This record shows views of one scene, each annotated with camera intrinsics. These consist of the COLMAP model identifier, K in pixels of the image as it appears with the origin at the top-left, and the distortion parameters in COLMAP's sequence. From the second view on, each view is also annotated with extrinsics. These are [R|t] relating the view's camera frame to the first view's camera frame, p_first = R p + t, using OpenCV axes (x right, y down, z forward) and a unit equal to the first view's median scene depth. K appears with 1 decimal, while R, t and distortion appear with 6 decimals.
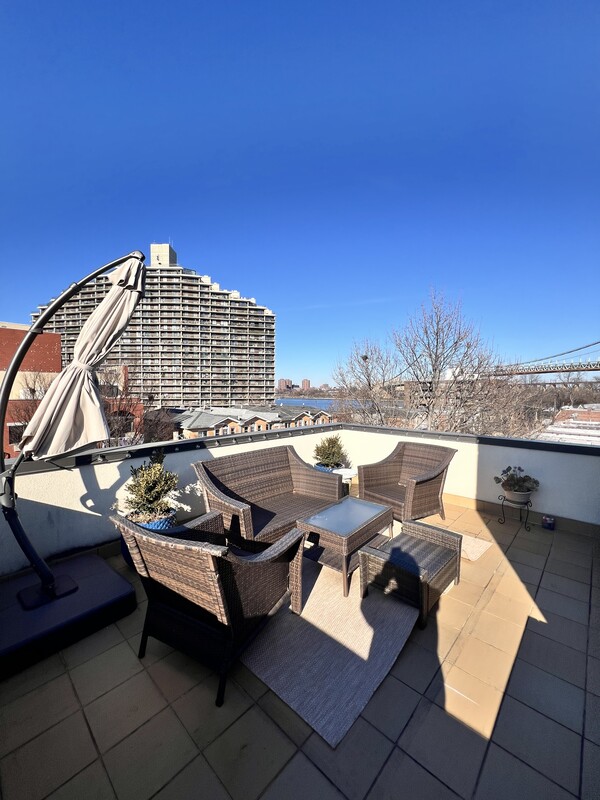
lens RADIAL K [[320.9, 0, 300.0], [0, 320.9, 400.0], [0, 0, 1]] dist [0.002894, 0.000218]
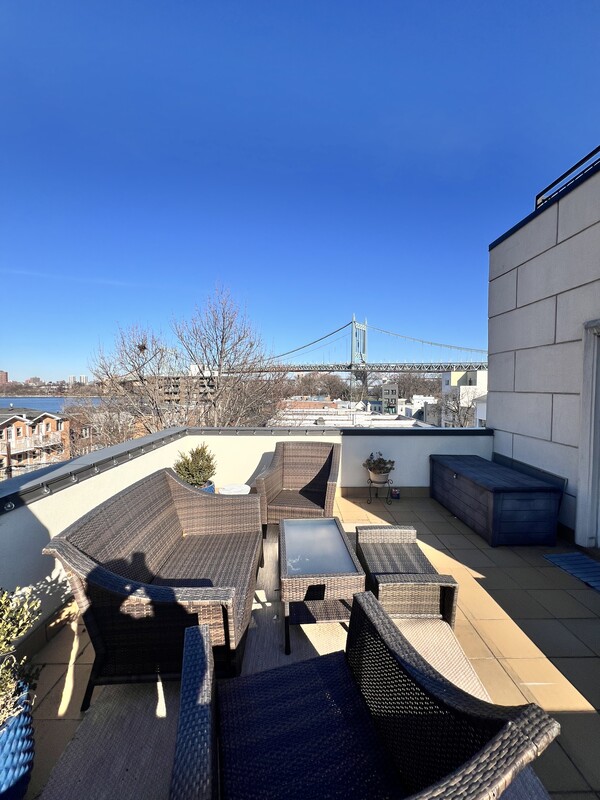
lens RADIAL K [[320.9, 0, 300.0], [0, 320.9, 400.0], [0, 0, 1]] dist [0.002894, 0.000218]
pose [[0.716891, -0.029512, 0.696561, -0.255698], [0.019863, 0.999563, 0.021907, -0.009064], [-0.696902, -0.001869, 0.717164, 0.279531]]
